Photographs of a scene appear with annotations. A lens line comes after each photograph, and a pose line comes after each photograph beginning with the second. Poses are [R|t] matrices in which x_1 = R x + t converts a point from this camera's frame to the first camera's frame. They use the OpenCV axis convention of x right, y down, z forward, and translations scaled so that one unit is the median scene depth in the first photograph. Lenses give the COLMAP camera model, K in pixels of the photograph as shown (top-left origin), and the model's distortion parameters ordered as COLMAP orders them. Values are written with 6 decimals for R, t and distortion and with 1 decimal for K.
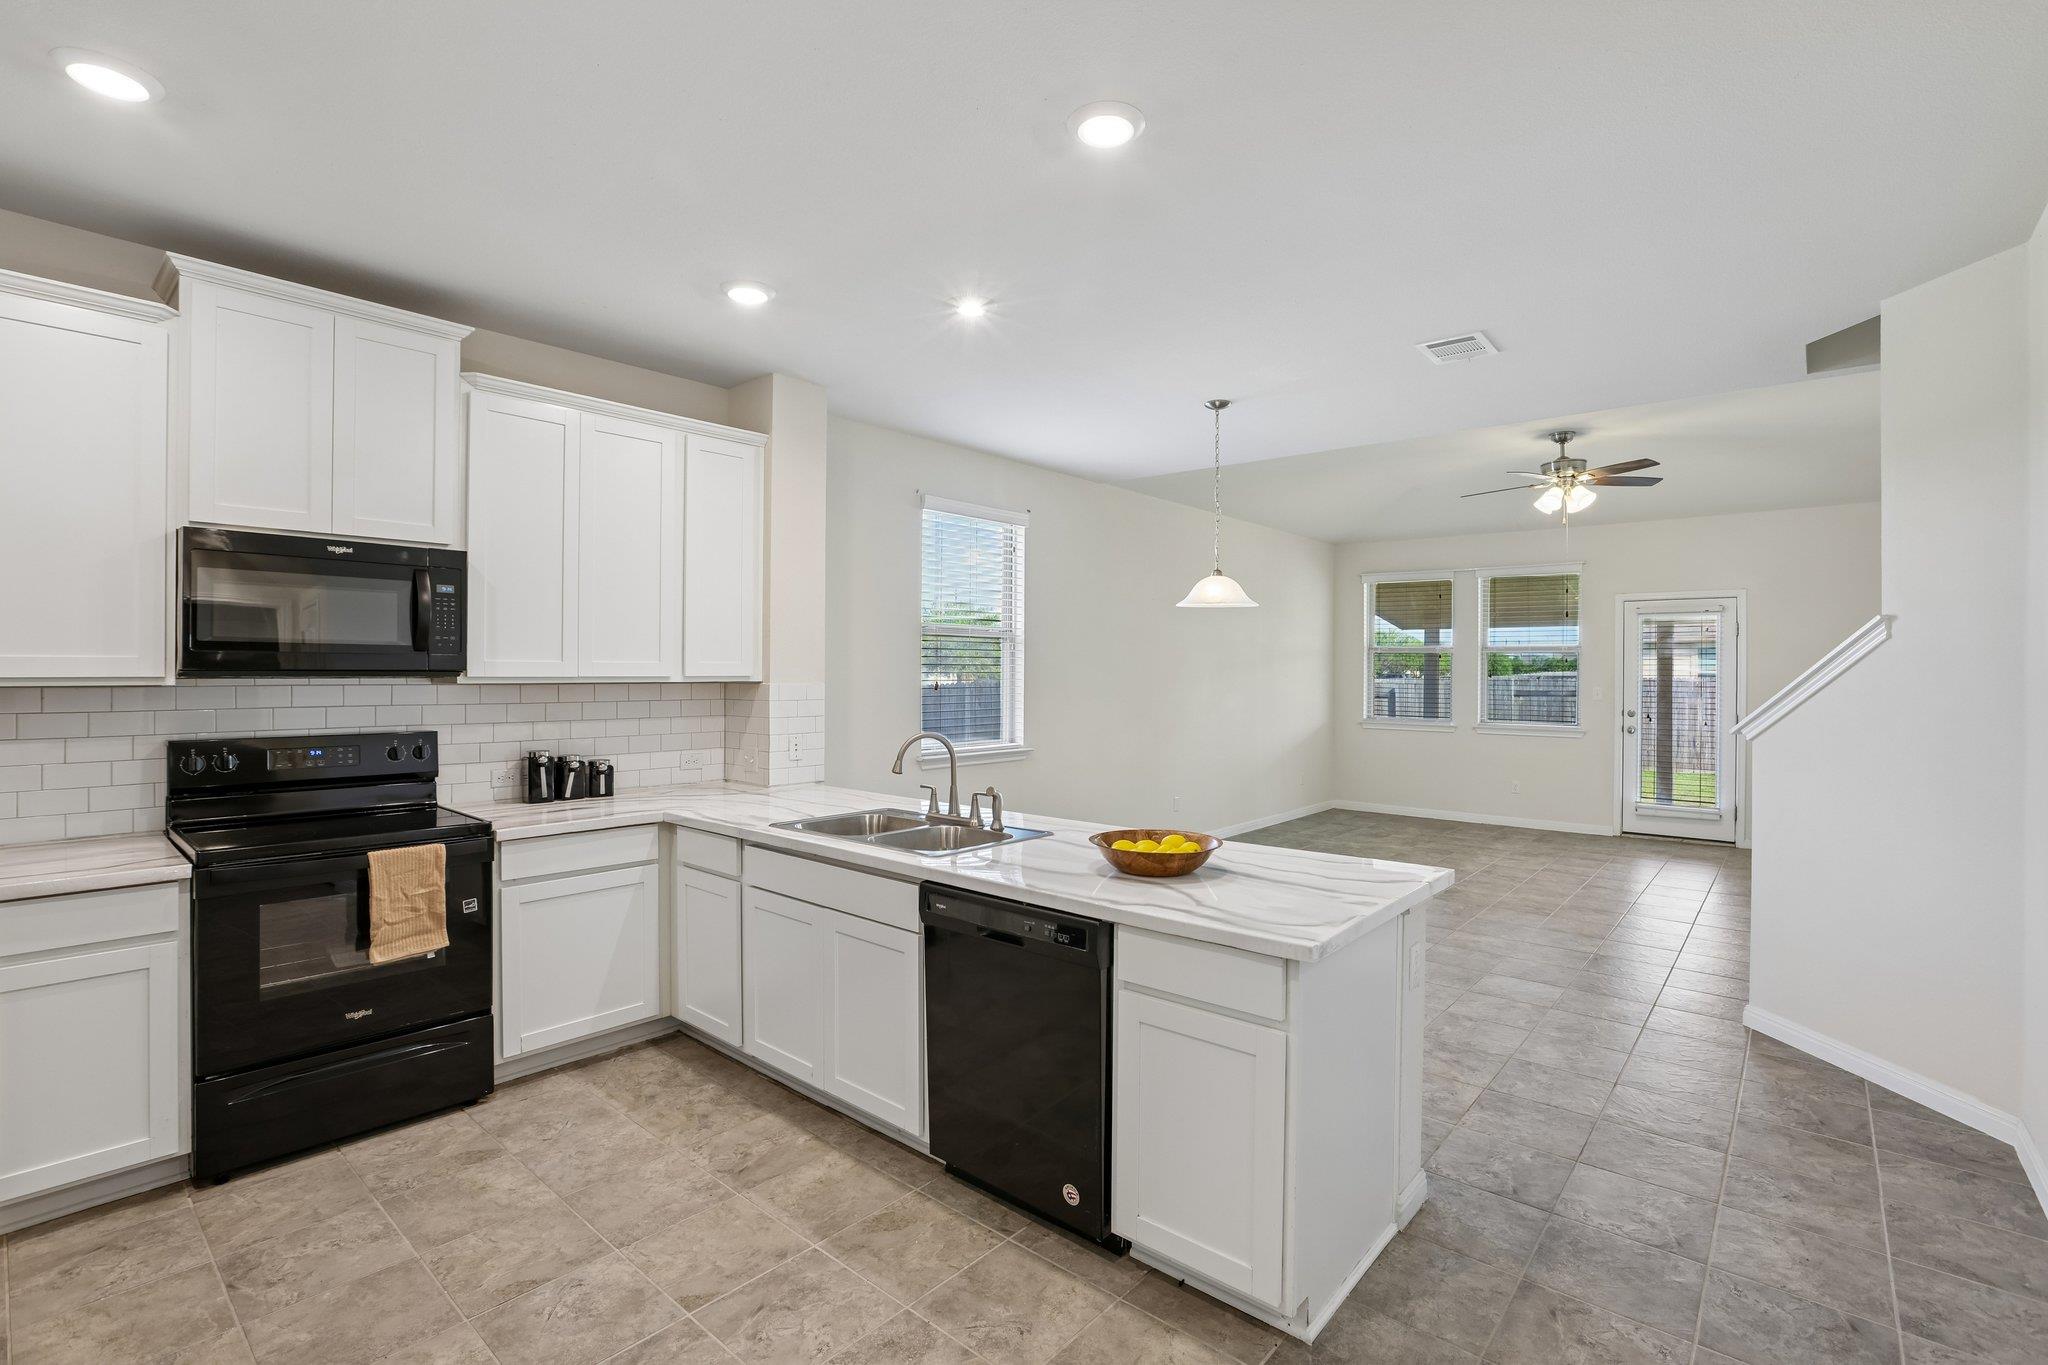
lens RADIAL K [[926.1, 0, 1022.0], [0, 926.1, 669.0], [0, 0, 1]] dist [-0.040364, 0.008068]
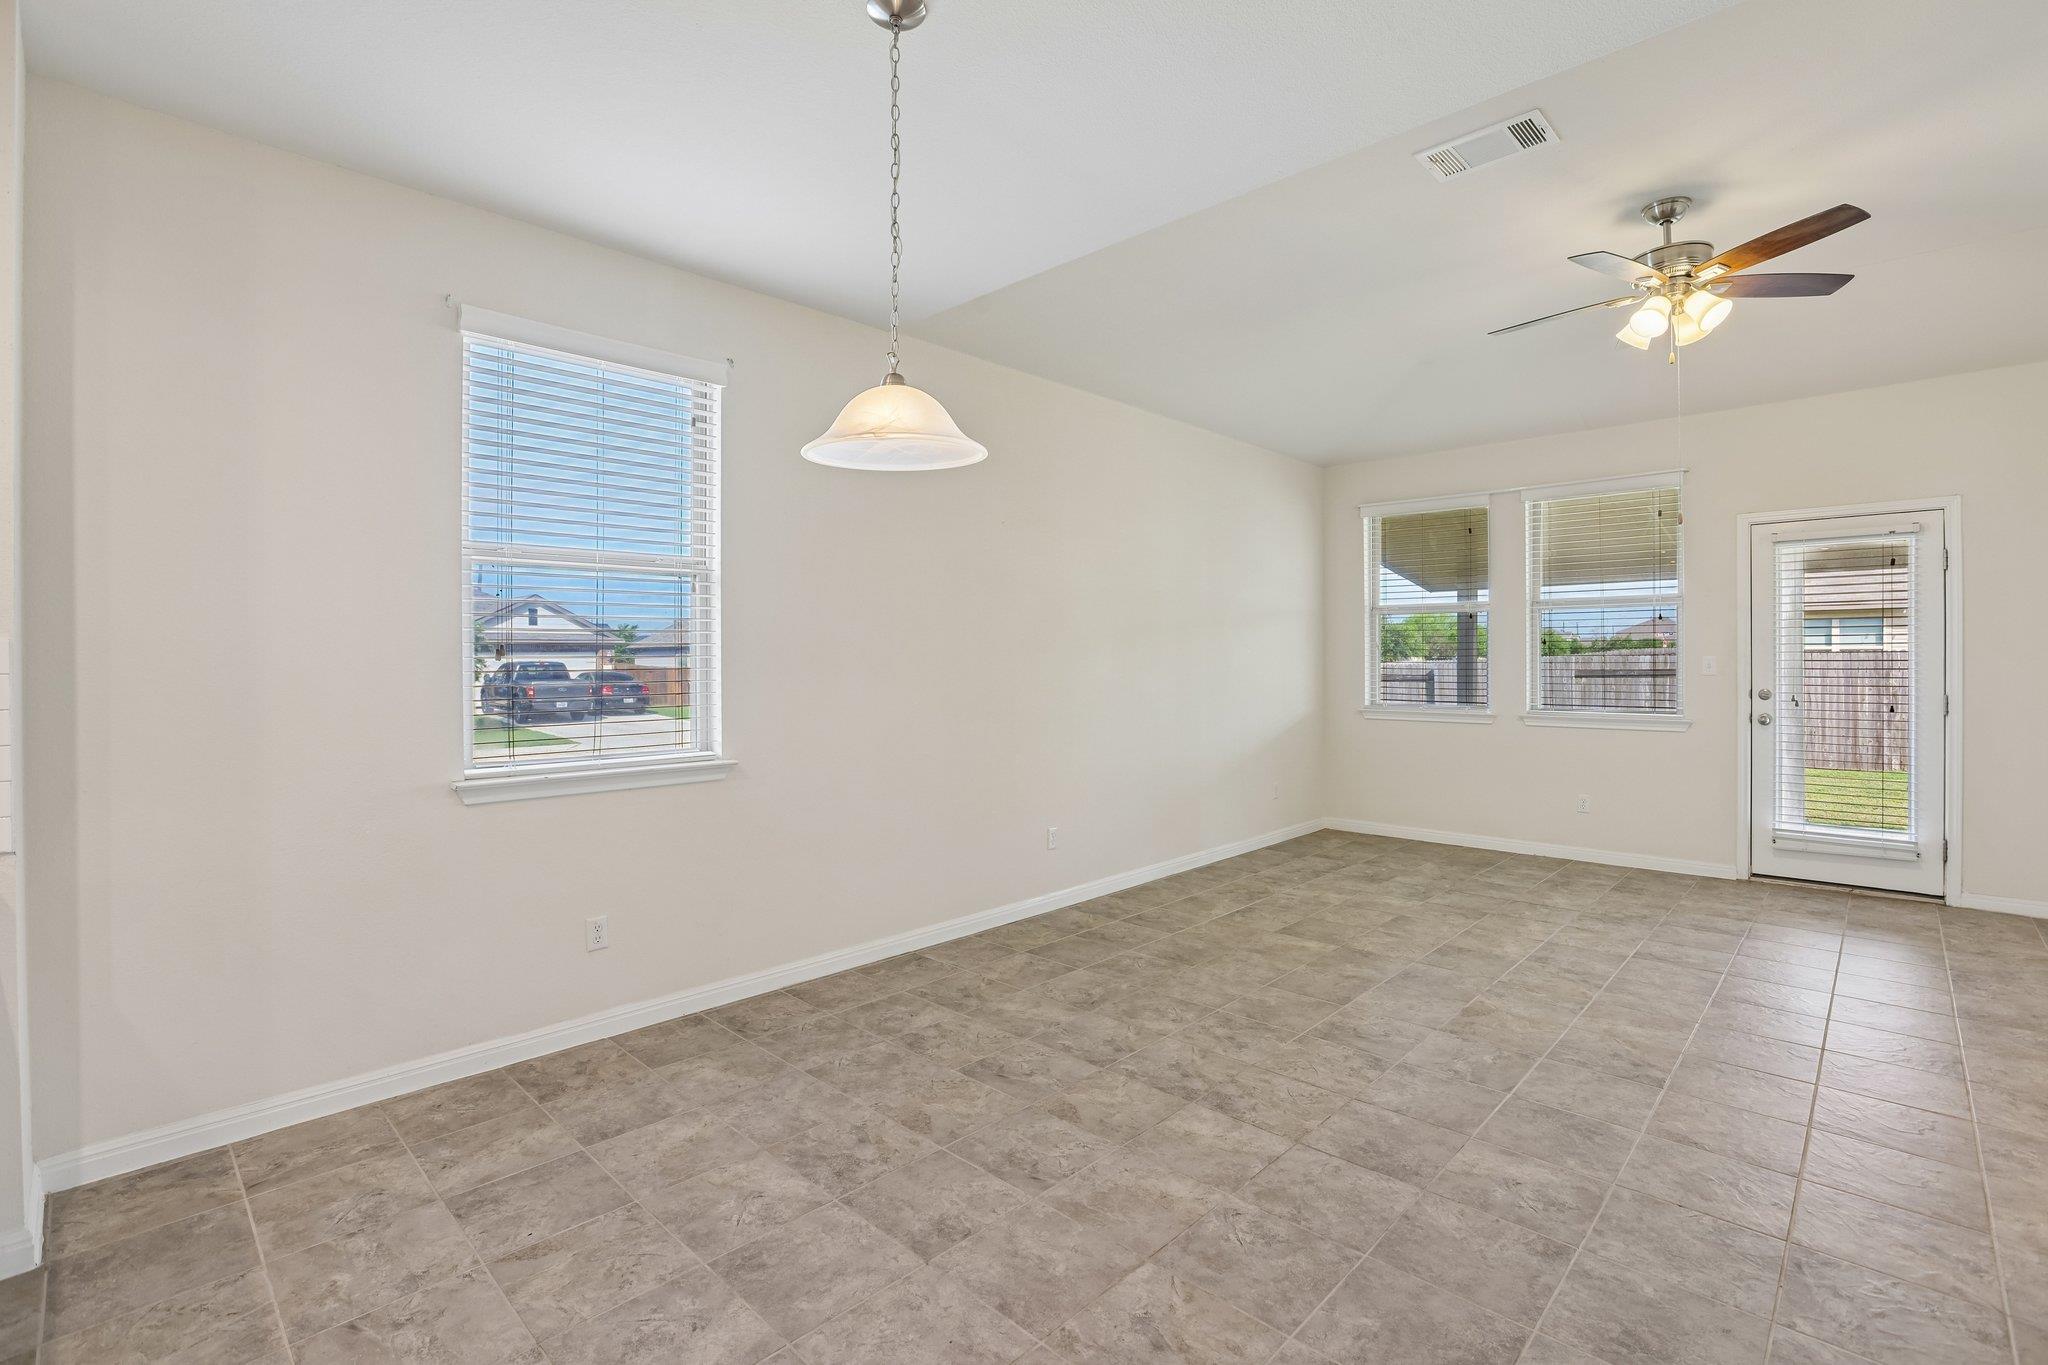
lens RADIAL K [[924.6, 0, 1017.4], [0, 924.6, 660.3], [0, 0, 1]] dist [-0.034315, 0.008017]
pose [[0.998577, -0.010514, -0.052281, 0.365114], [0.010637, 0.999941, 0.002067, 0.037279], [0.052256, -0.002620, 0.998630, 0.705770]]
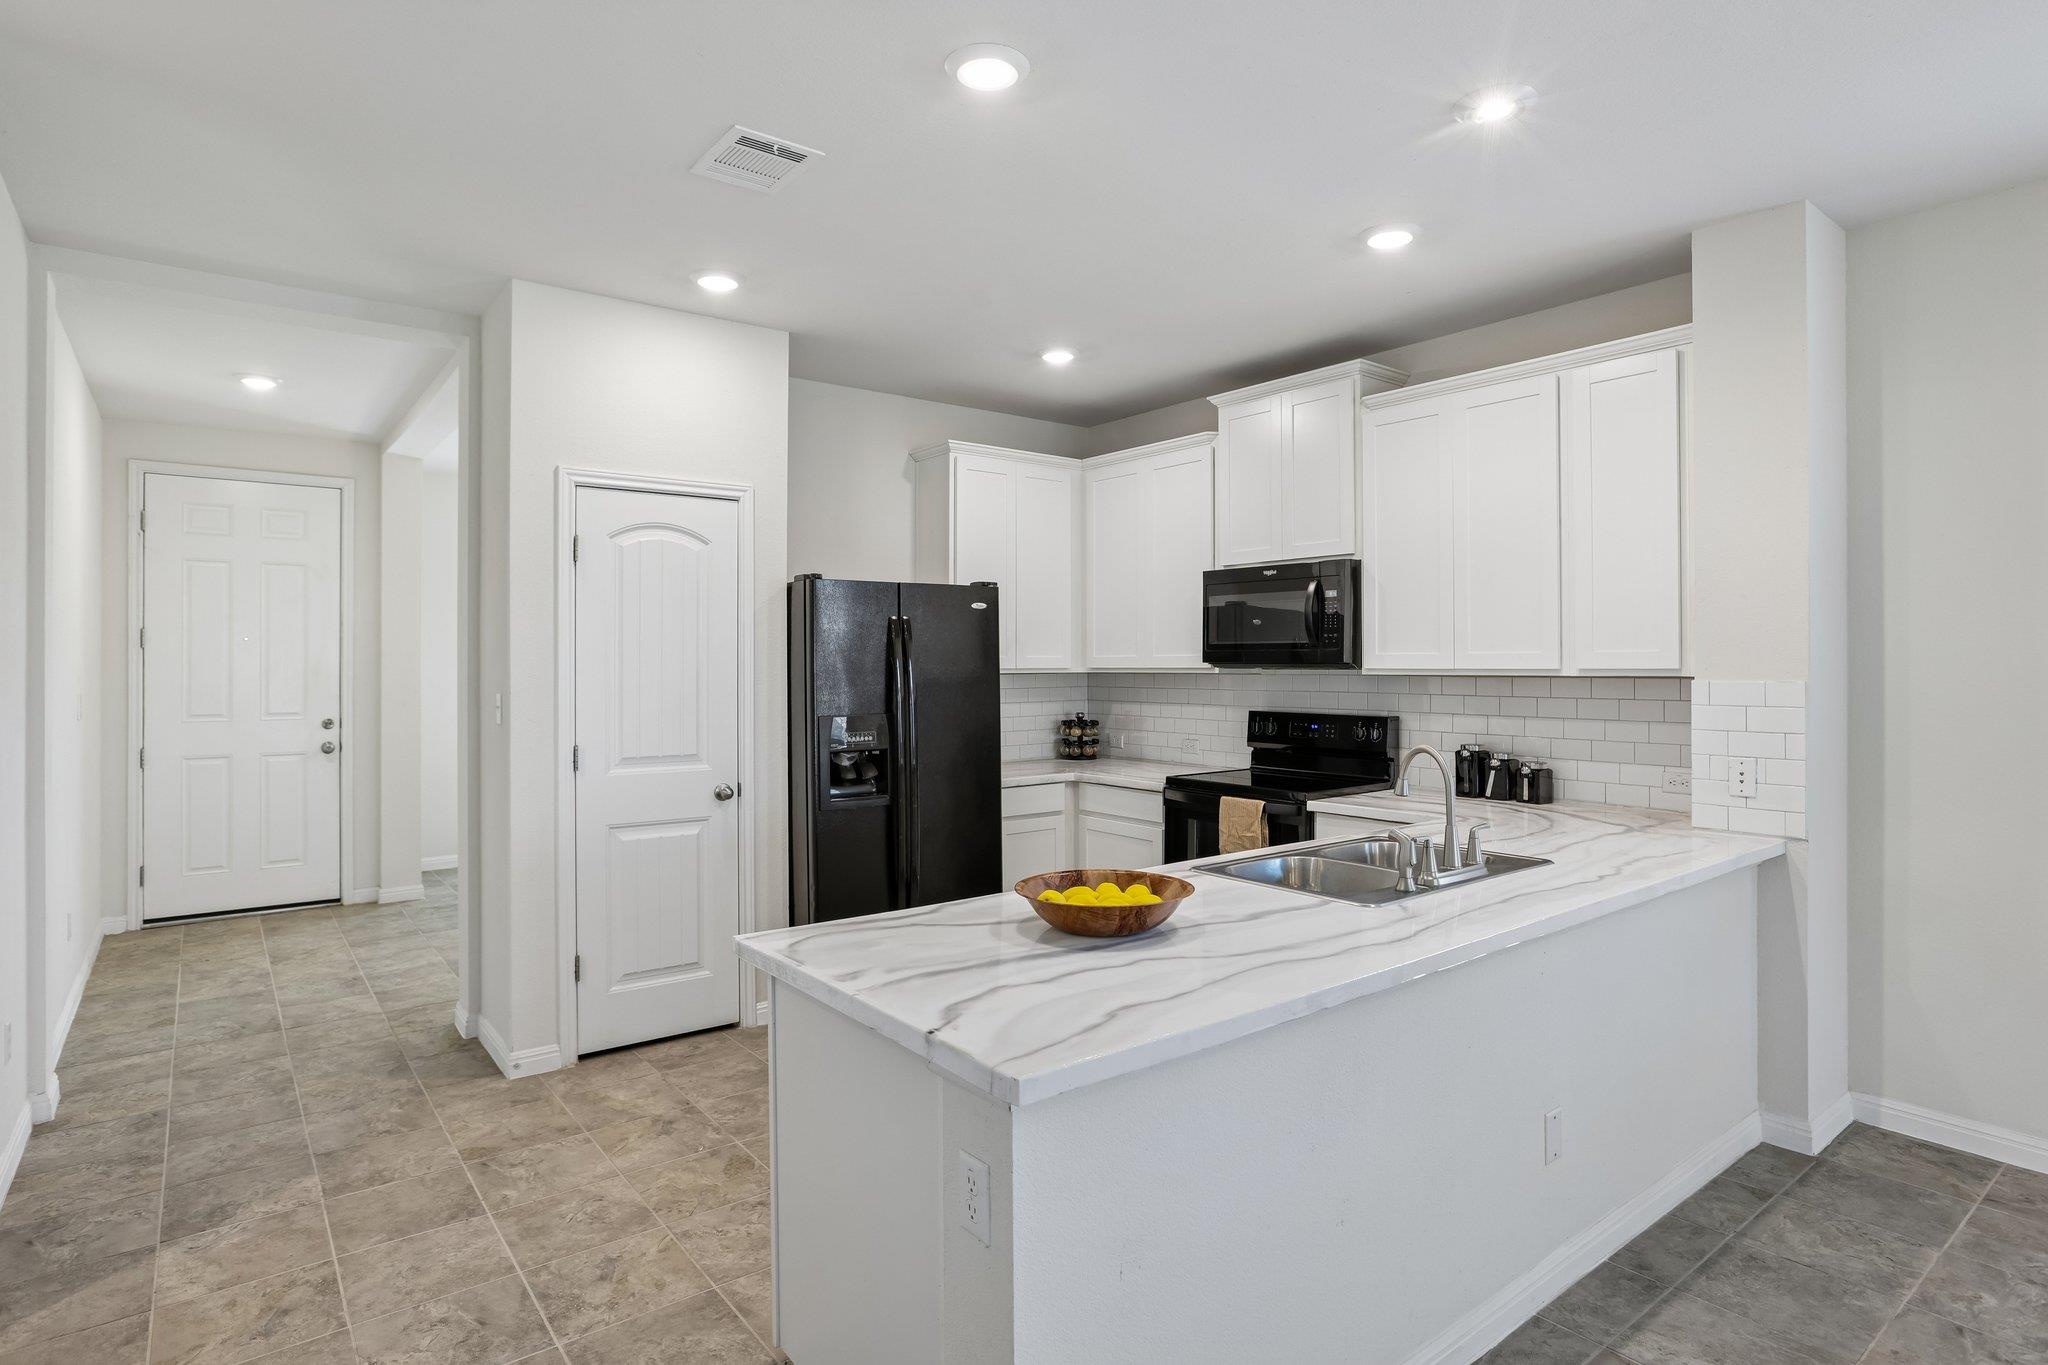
lens RADIAL K [[1065.5, 0, 1017.6], [0, 1065.5, 671.2], [0, 0, 1]] dist [-0.061371, 0.030878]
pose [[-0.197691, 0.002277, -0.980262, 0.679577], [0.003809, 0.999992, 0.001555, 0.007434], [0.980257, -0.003427, -0.197698, 0.753679]]
